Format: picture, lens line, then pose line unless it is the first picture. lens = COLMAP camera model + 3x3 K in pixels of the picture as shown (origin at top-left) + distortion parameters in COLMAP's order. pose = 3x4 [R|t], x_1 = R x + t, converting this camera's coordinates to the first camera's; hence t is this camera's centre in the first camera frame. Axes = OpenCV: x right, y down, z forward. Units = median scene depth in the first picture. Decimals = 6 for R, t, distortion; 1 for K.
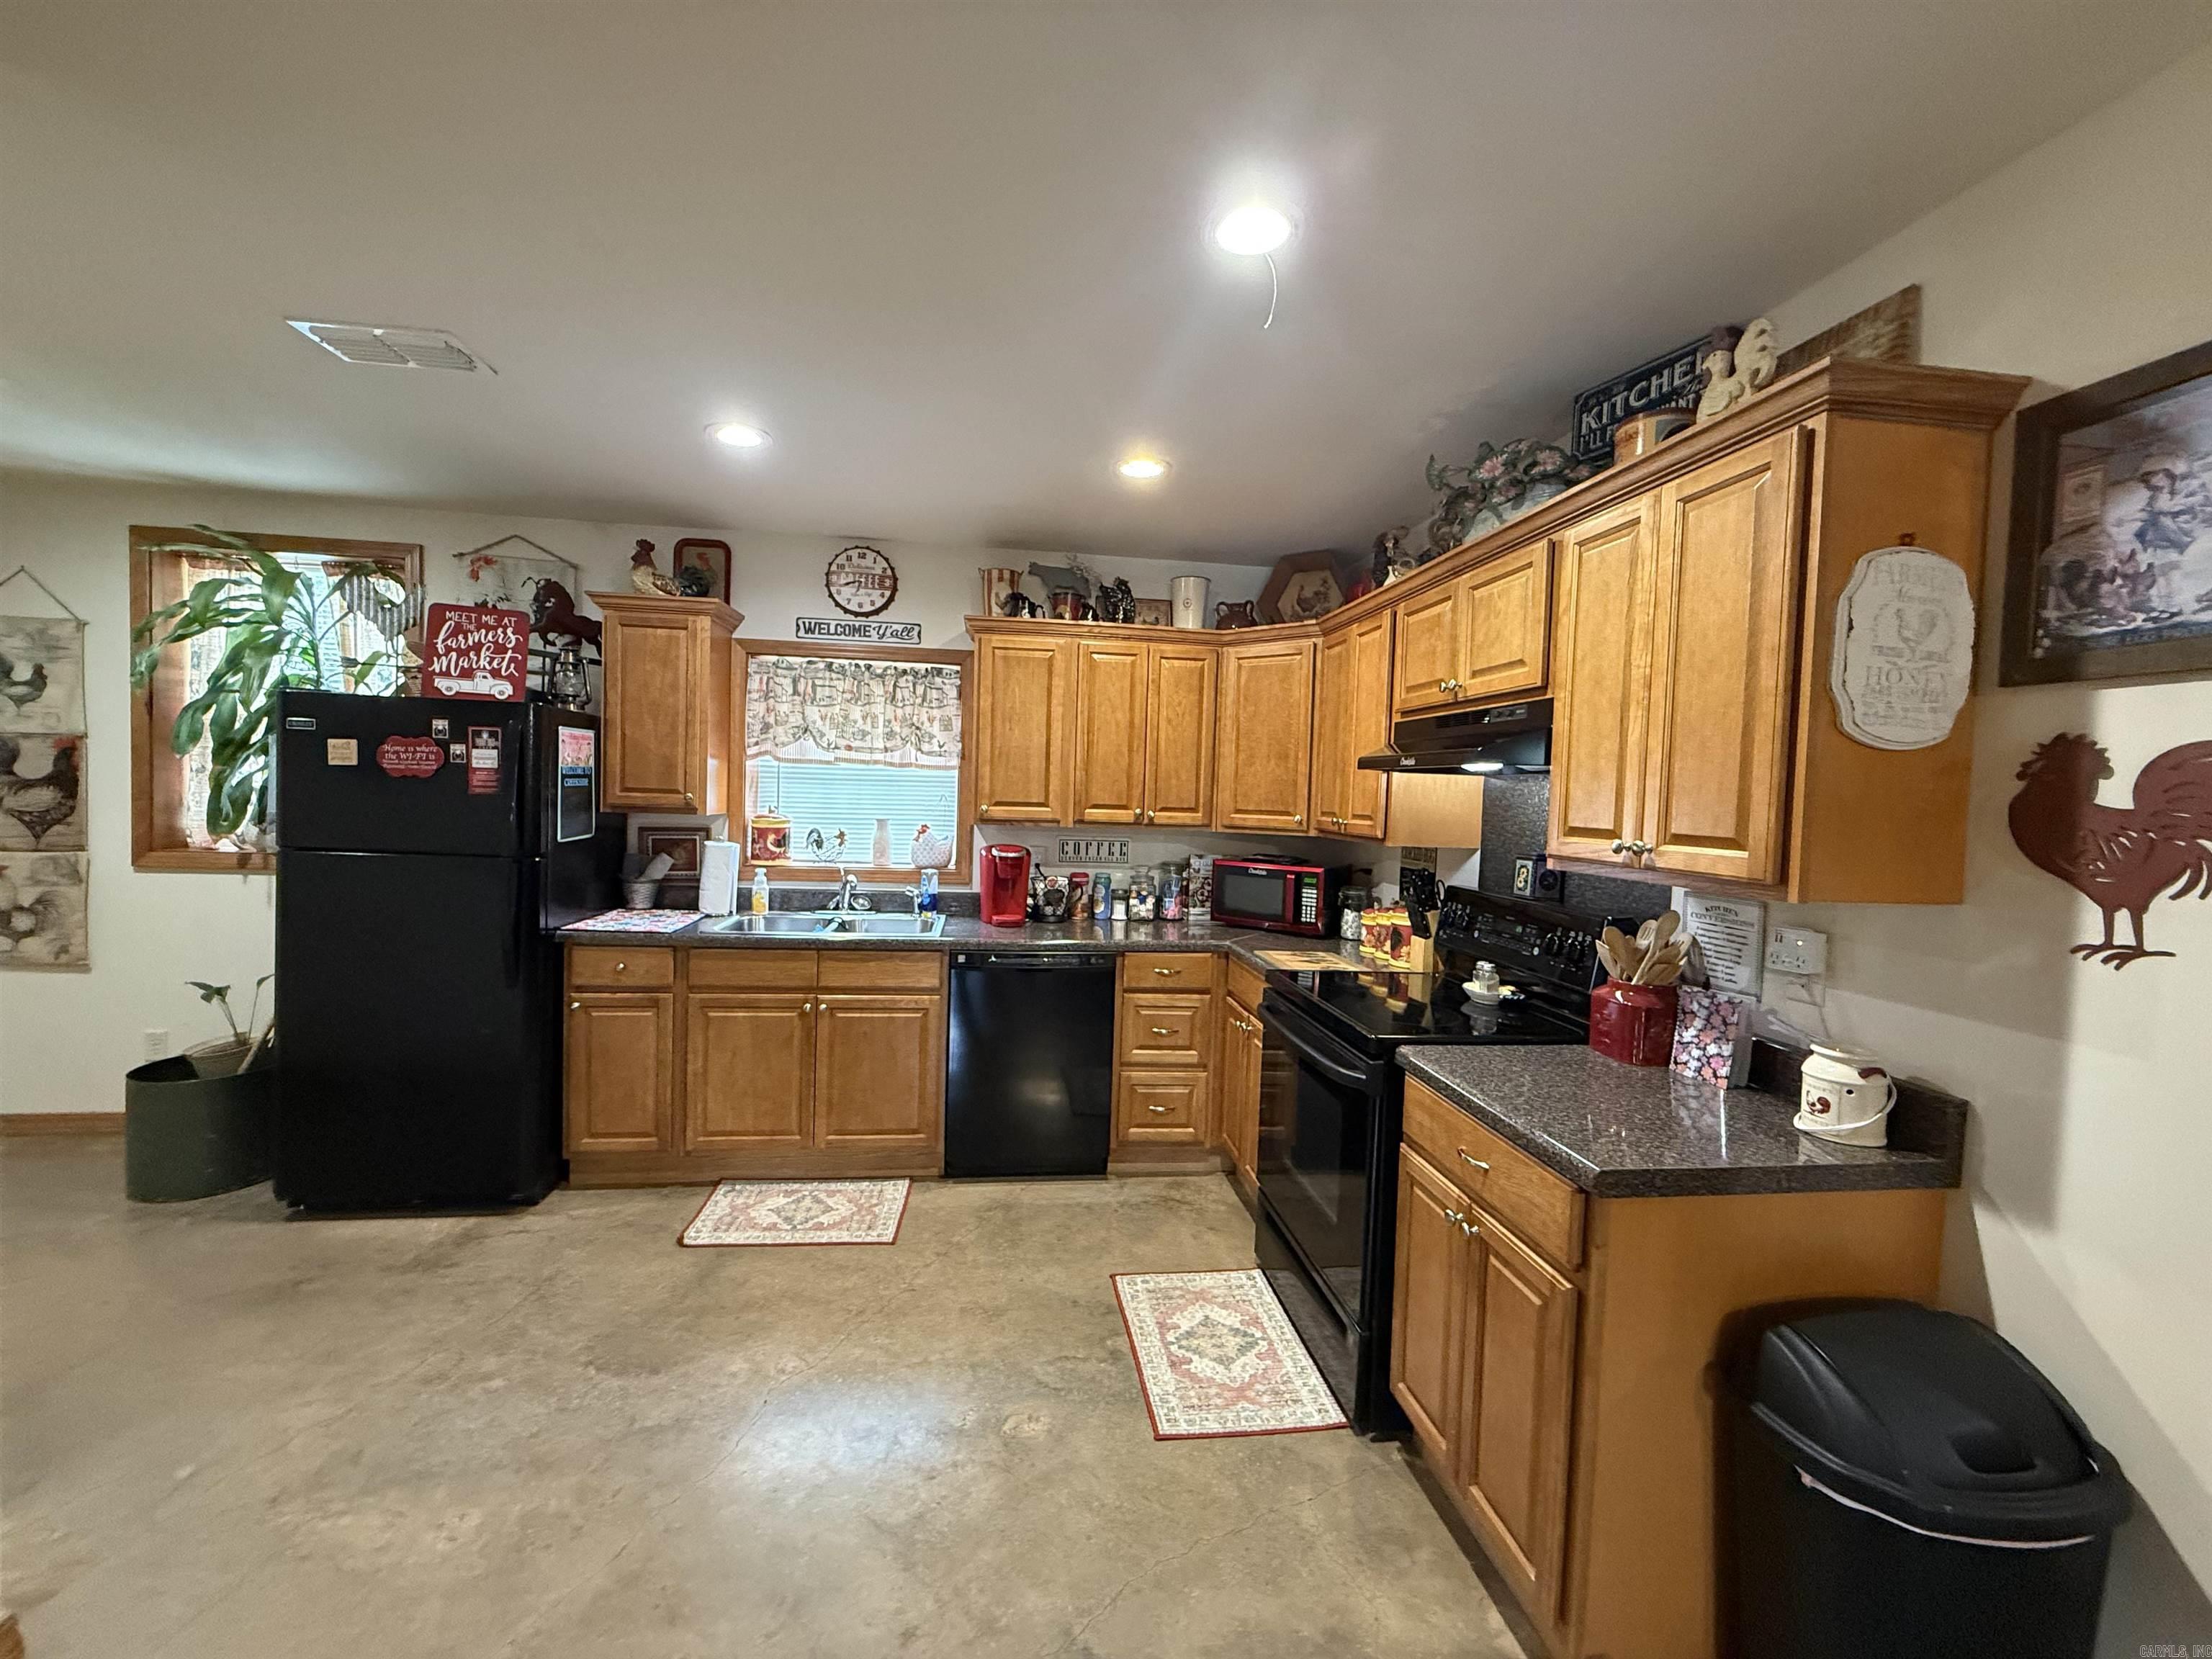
lens RADIAL K [[883.6, 0, 1112.8], [0, 883.6, 837.8], [0, 0, 1]] dist [0.001477, -0.000049]
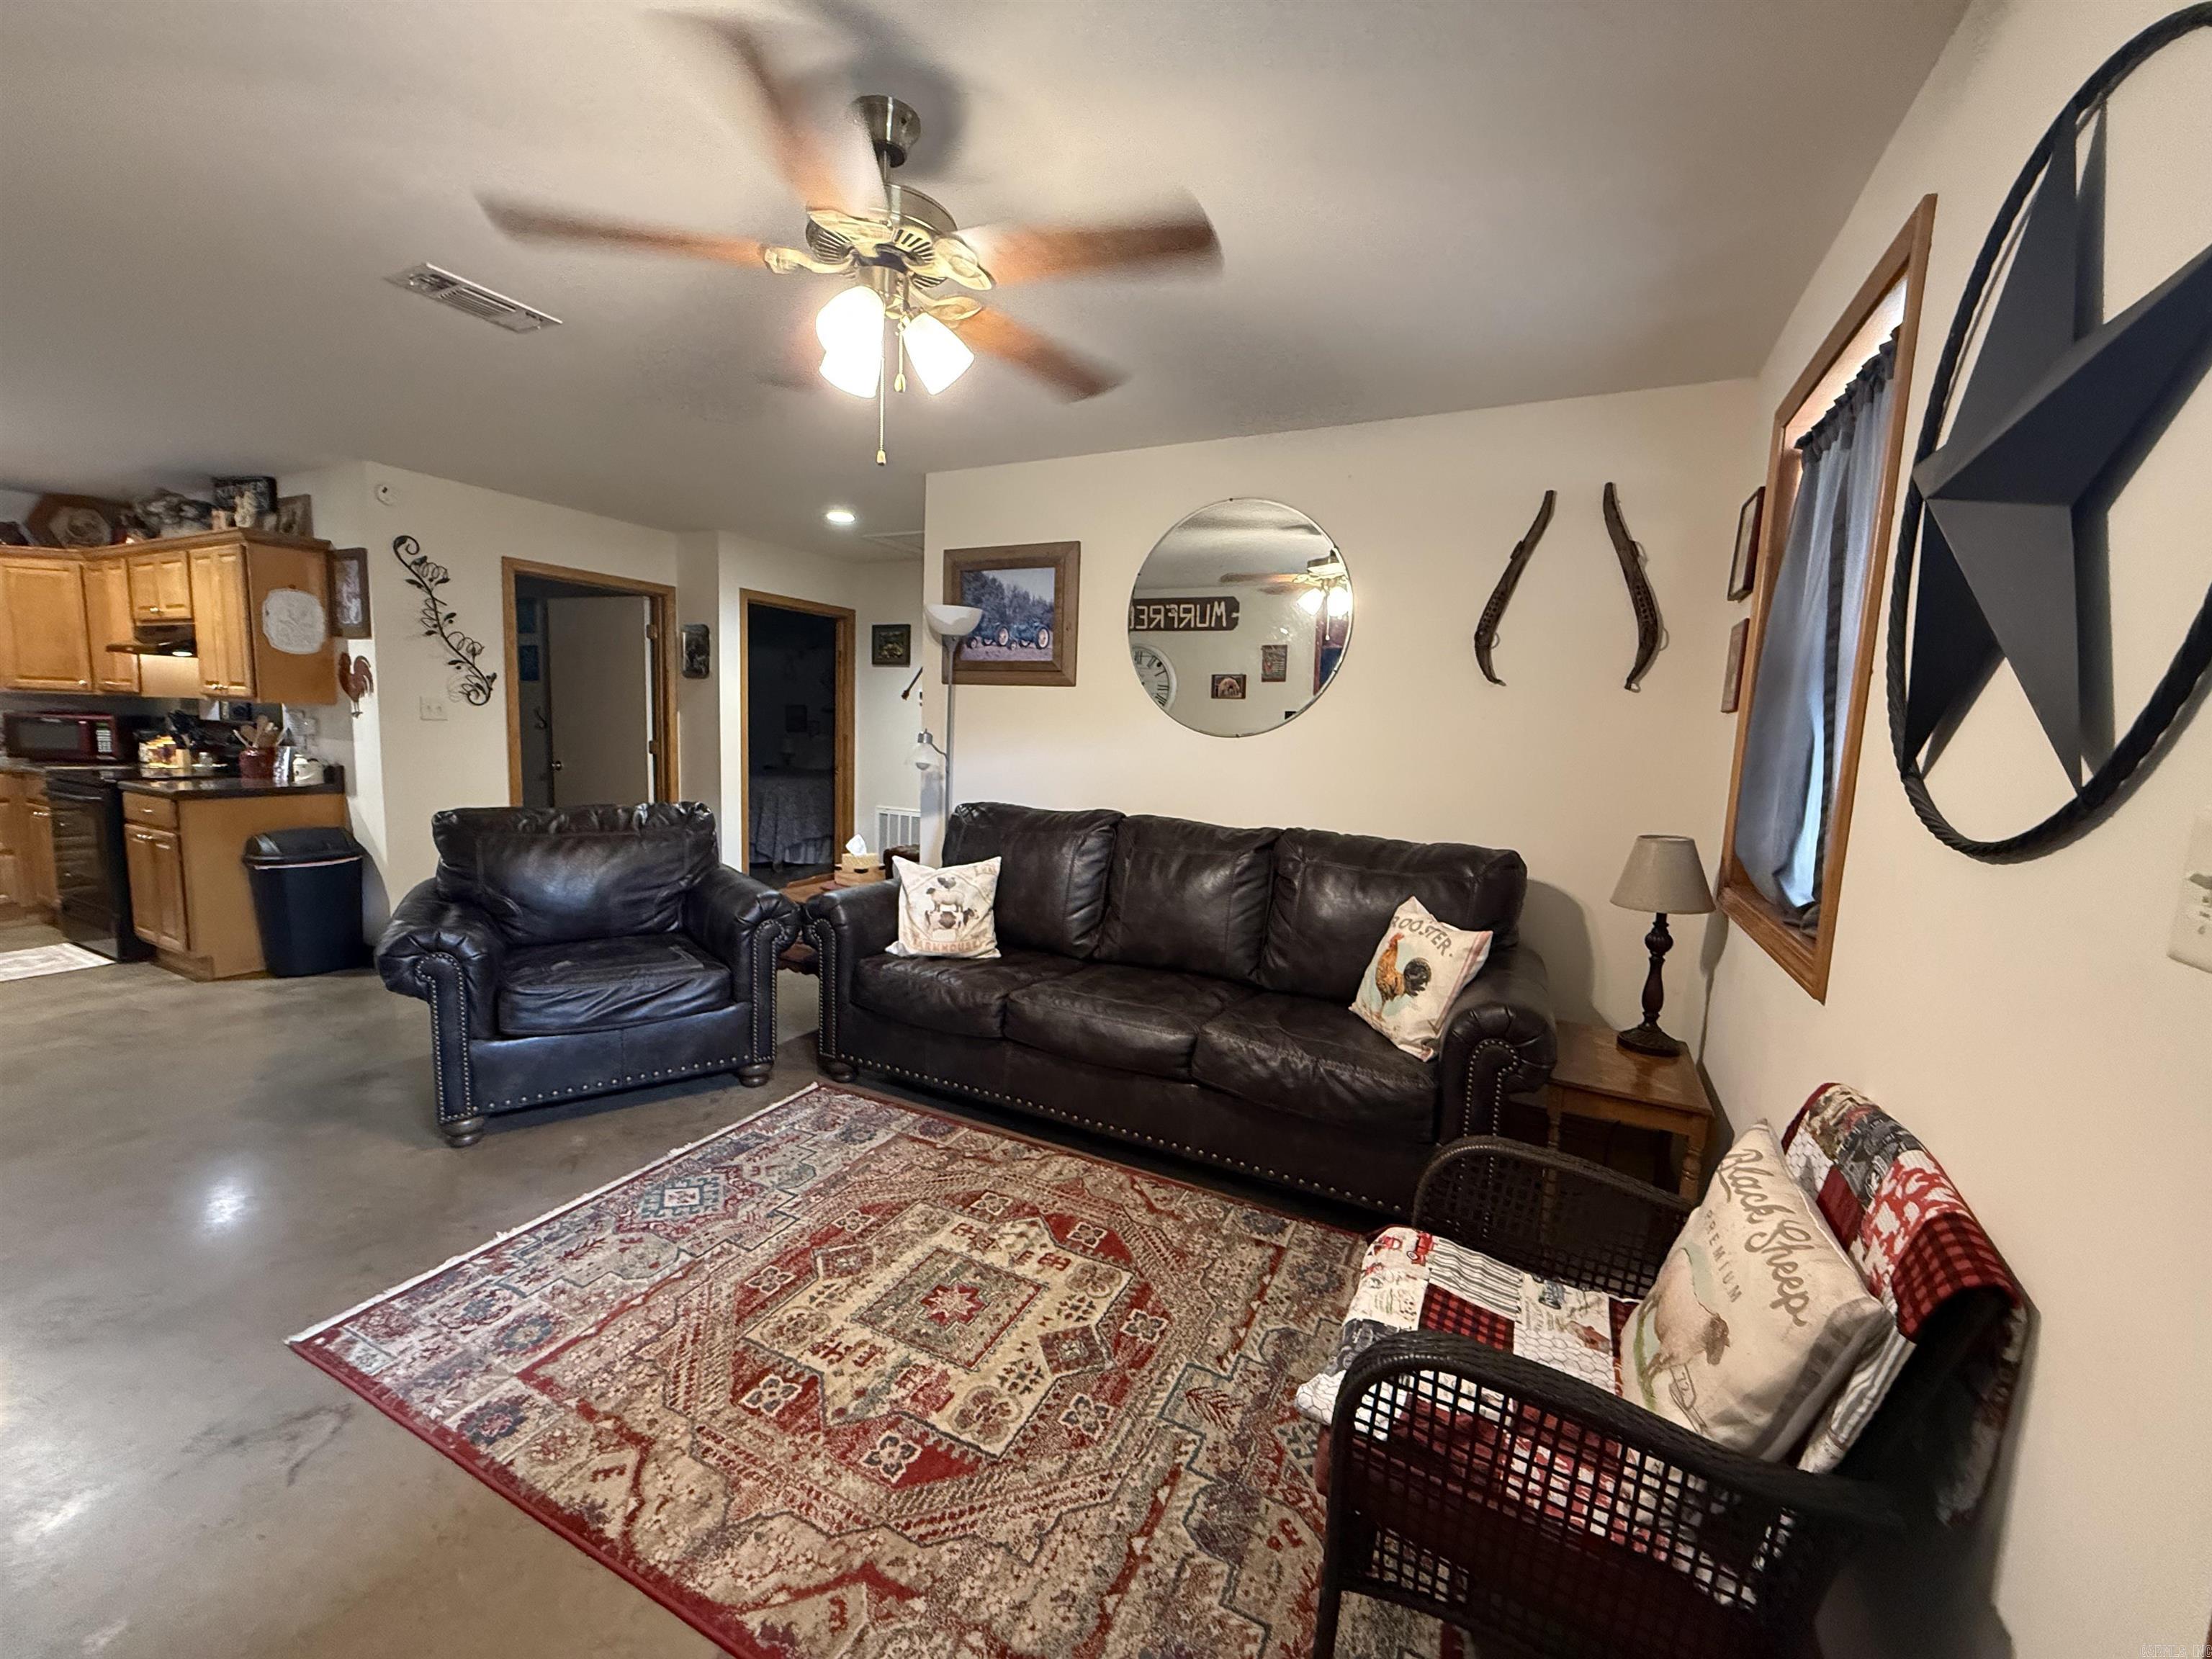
lens RADIAL K [[883.6, 0, 1112.1], [0, 883.6, 836.8], [0, 0, 1]] dist [0.001477, -0.000049]
pose [[0.579670, -0.107973, 0.807666, -0.025158], [0.019374, 0.992728, 0.118809, 0.111458], [-0.814621, -0.053223, 0.577546, -1.575712]]
